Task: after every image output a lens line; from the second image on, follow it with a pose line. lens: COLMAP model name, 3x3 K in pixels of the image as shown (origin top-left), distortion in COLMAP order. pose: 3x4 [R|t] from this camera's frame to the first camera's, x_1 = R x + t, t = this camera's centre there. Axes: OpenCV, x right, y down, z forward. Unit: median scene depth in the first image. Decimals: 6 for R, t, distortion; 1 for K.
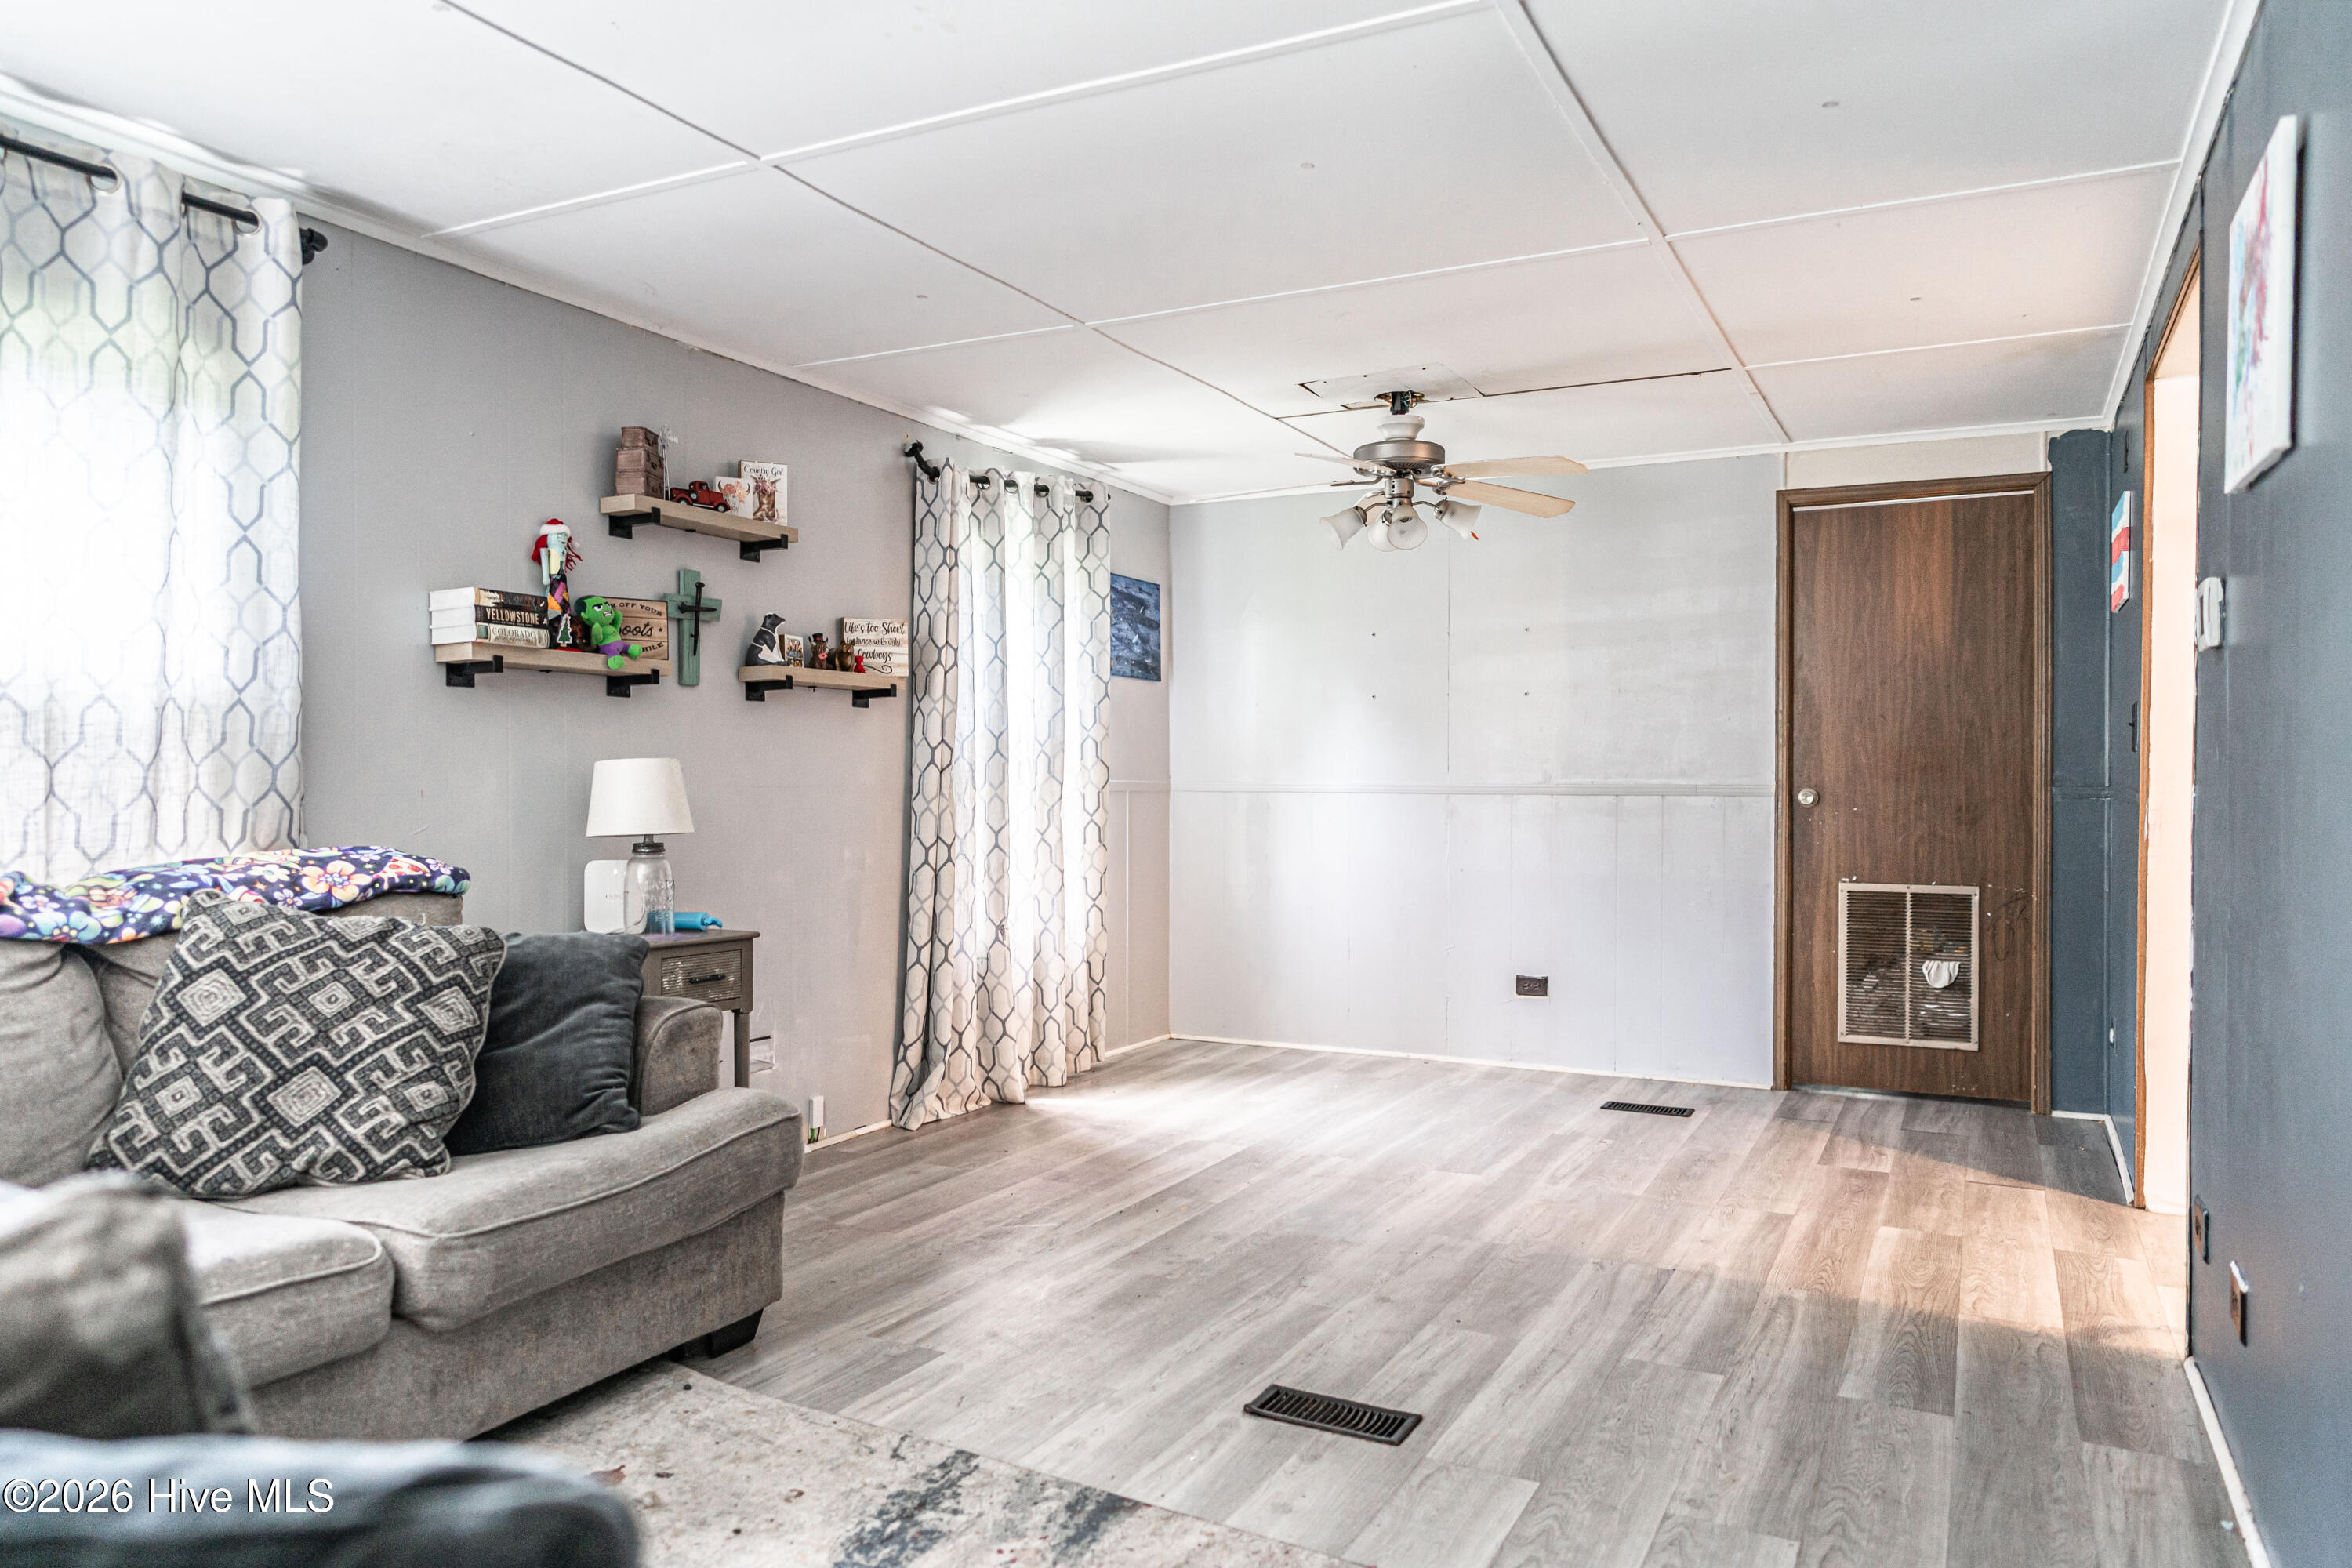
lens RADIAL K [[1605.4, 0, 1167.9], [0, 1605.4, 786.1], [0, 0, 1]] dist [-0.002064, 0.000519]
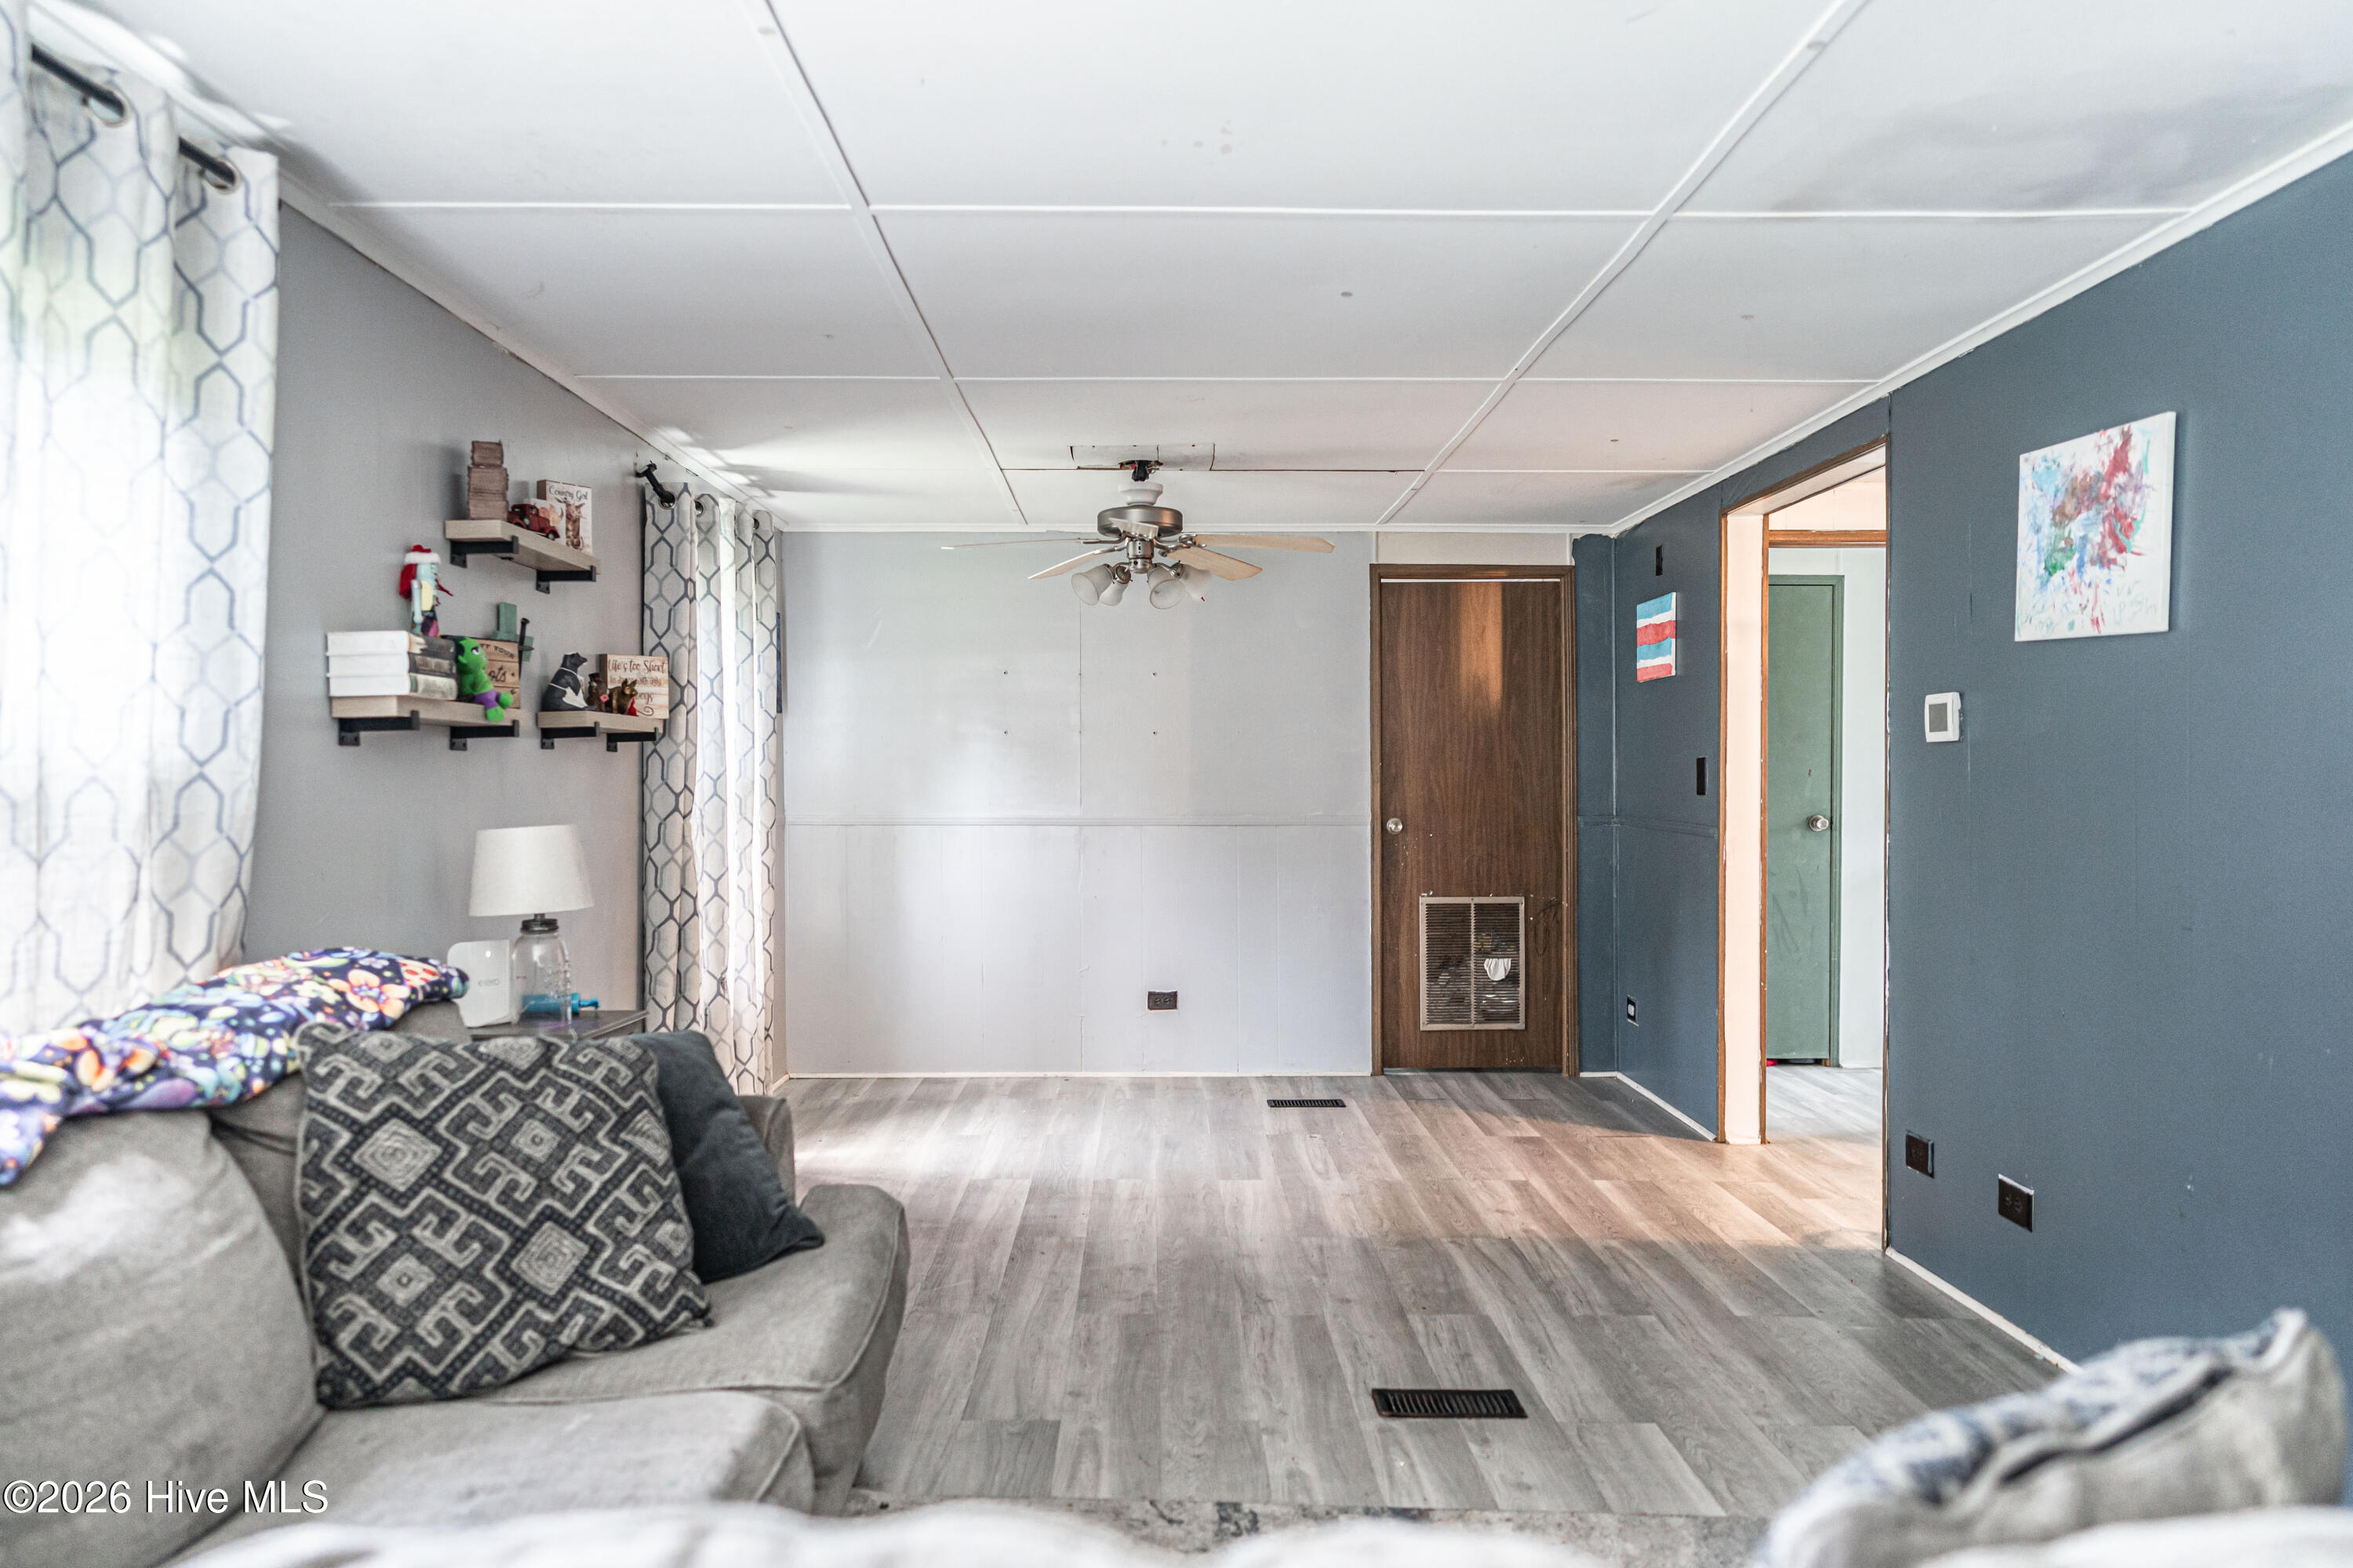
lens RADIAL K [[1593.6, 0, 1176.5], [0, 1593.6, 784.0], [0, 0, 1]] dist [-0.003256, -0.001137]
pose [[0.879627, -0.006093, 0.475626, -0.530652], [0.005636, 0.999981, 0.002386, -0.048294], [-0.475632, 0.000582, 0.879644, 0.079113]]
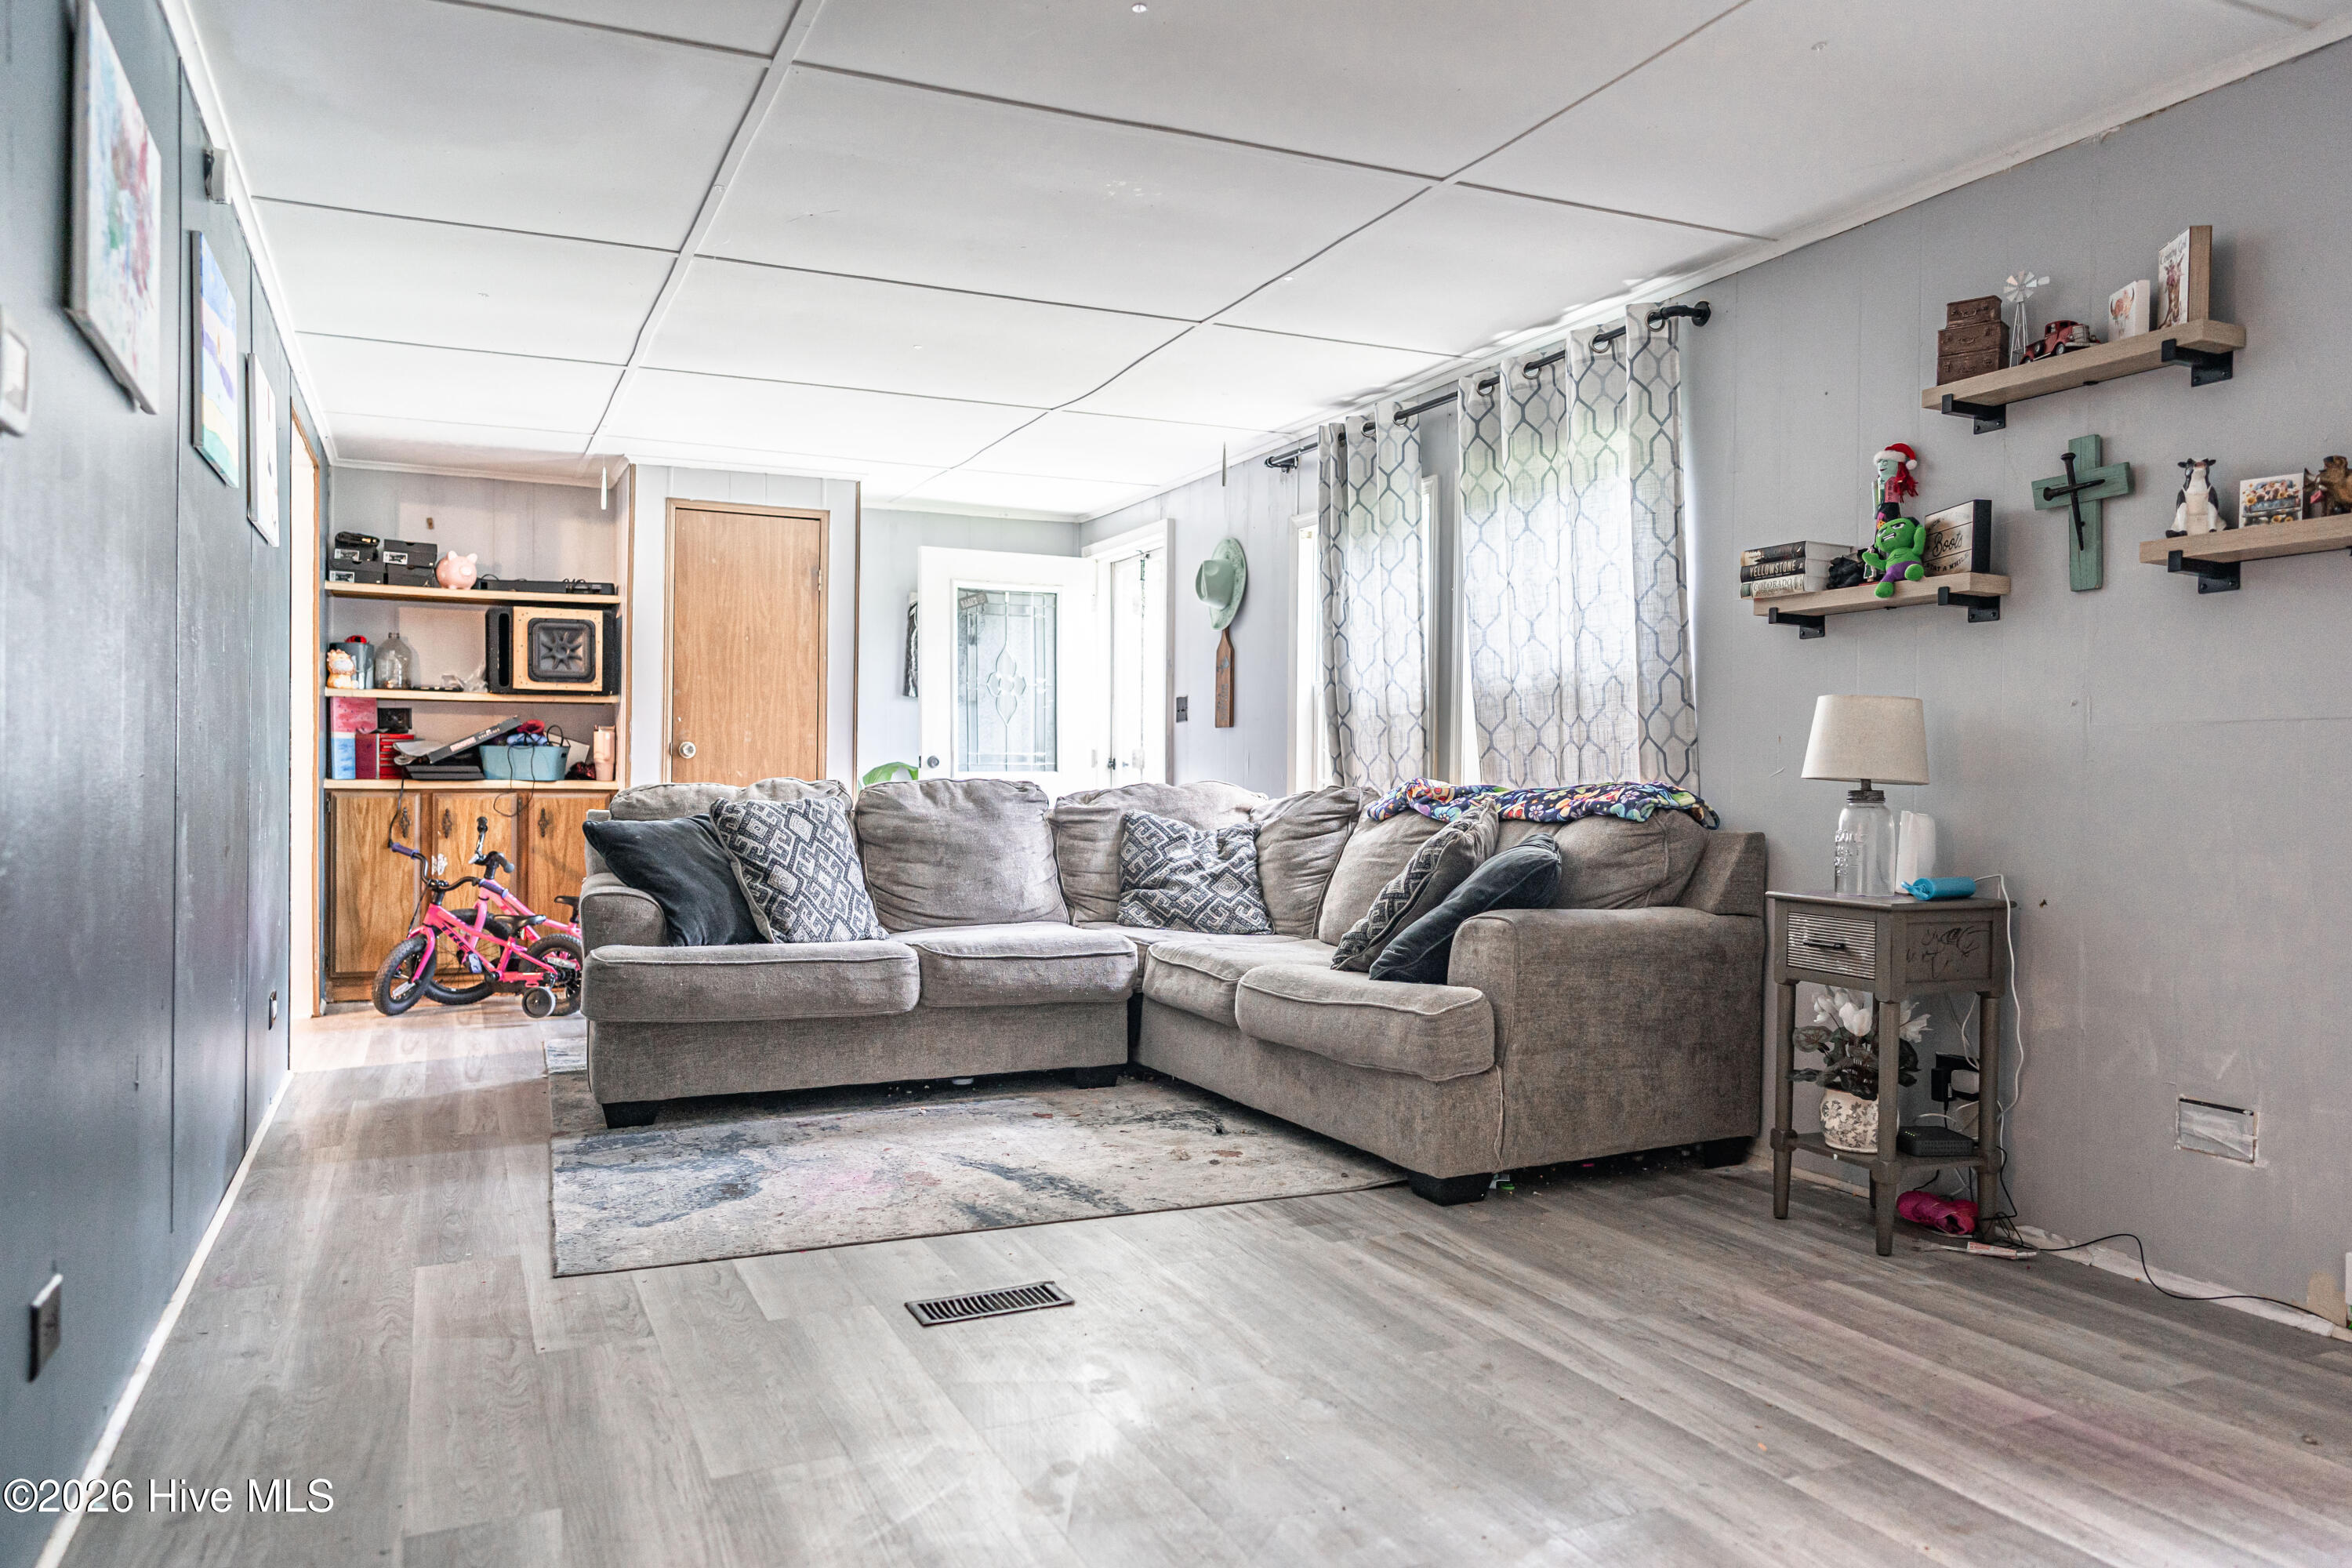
lens RADIAL K [[1605.4, 0, 1167.9], [0, 1605.4, 786.1], [0, 0, 1]] dist [-0.002064, 0.000519]
pose [[-0.620170, -0.000077, -0.784467, 0.747624], [-0.010942, 0.999904, 0.008551, 0.036003], [0.784391, 0.013887, -0.620111, 1.518236]]
